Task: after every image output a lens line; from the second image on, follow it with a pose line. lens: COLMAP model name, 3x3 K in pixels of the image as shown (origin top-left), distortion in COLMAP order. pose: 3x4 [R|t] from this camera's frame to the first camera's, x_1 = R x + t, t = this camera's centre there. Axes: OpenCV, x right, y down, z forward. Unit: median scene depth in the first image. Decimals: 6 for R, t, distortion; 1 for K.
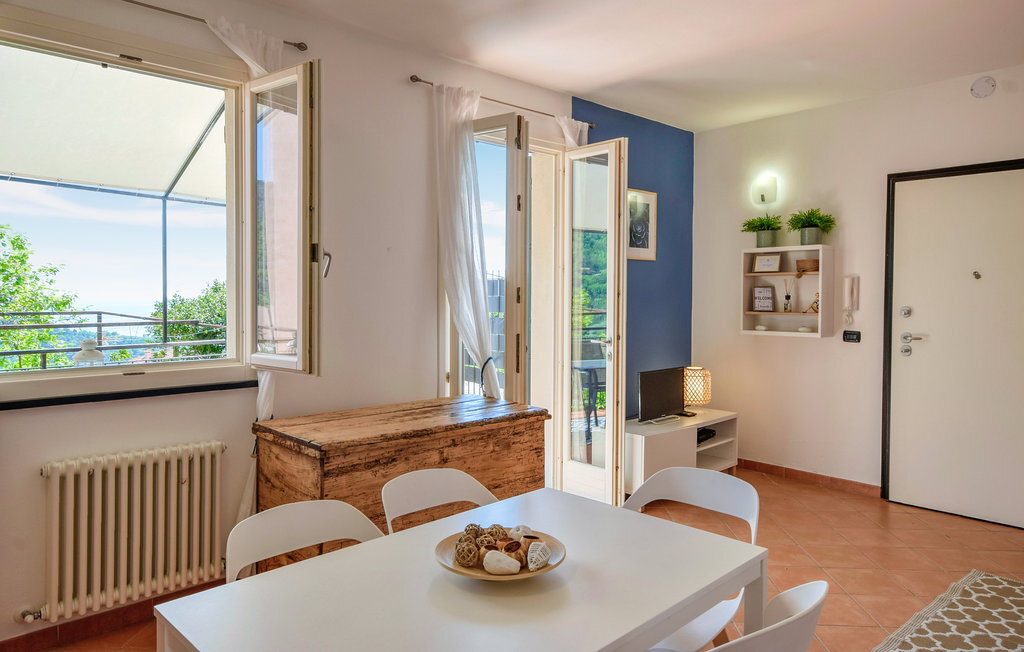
lens RADIAL K [[684.2, 0, 509.2], [0, 684.2, 310.3], [0, 0, 1]] dist [0.018838, 0.002679]
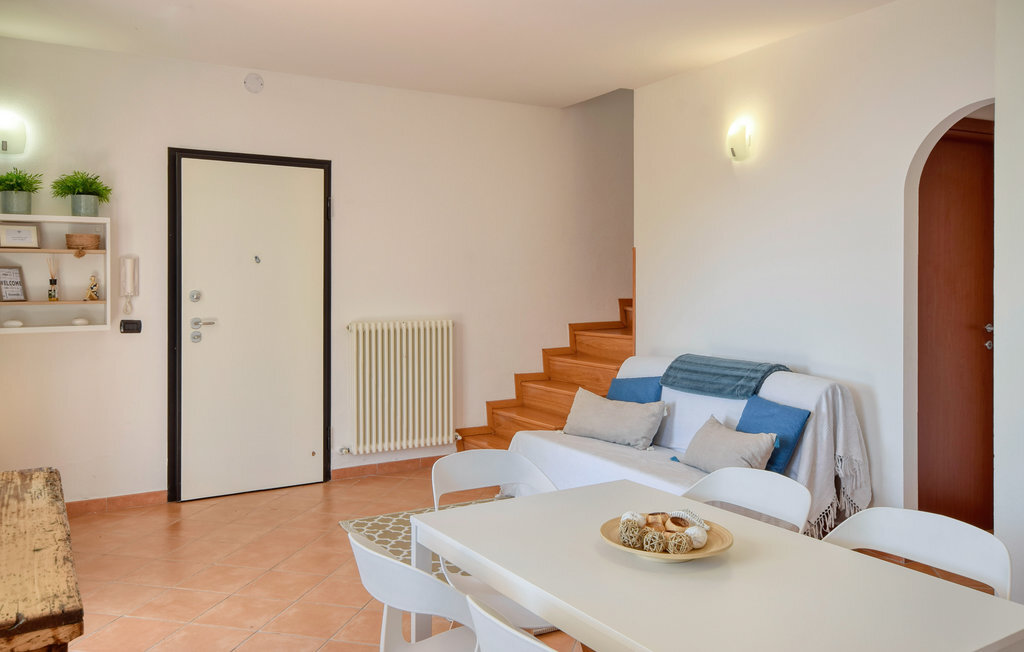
lens RADIAL K [[805.4, 0, 512.6], [0, 805.4, 286.4], [0, 0, 1]] dist [0.006701, 0.005827]
pose [[0.193152, -0.010007, 0.981118, -0.427081], [0.024519, 0.999685, 0.005369, -0.006583], [-0.980862, 0.023019, 0.193336, 0.353128]]
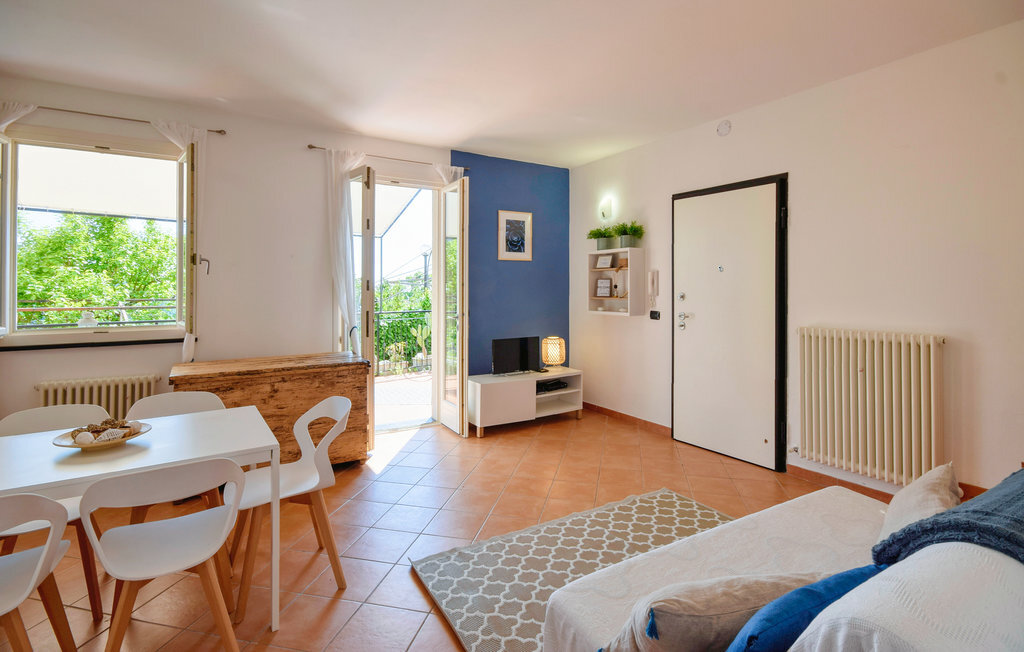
lens RADIAL K [[495.6, 0, 511.2], [0, 495.6, 284.0], [0, 0, 1]] dist [0.001797, 0.000438]
pose [[0.982063, -0.005379, -0.188479, 0.430345], [-0.000273, 0.999551, -0.029950, 0.006516], [0.188555, 0.029464, 0.981621, -0.008313]]
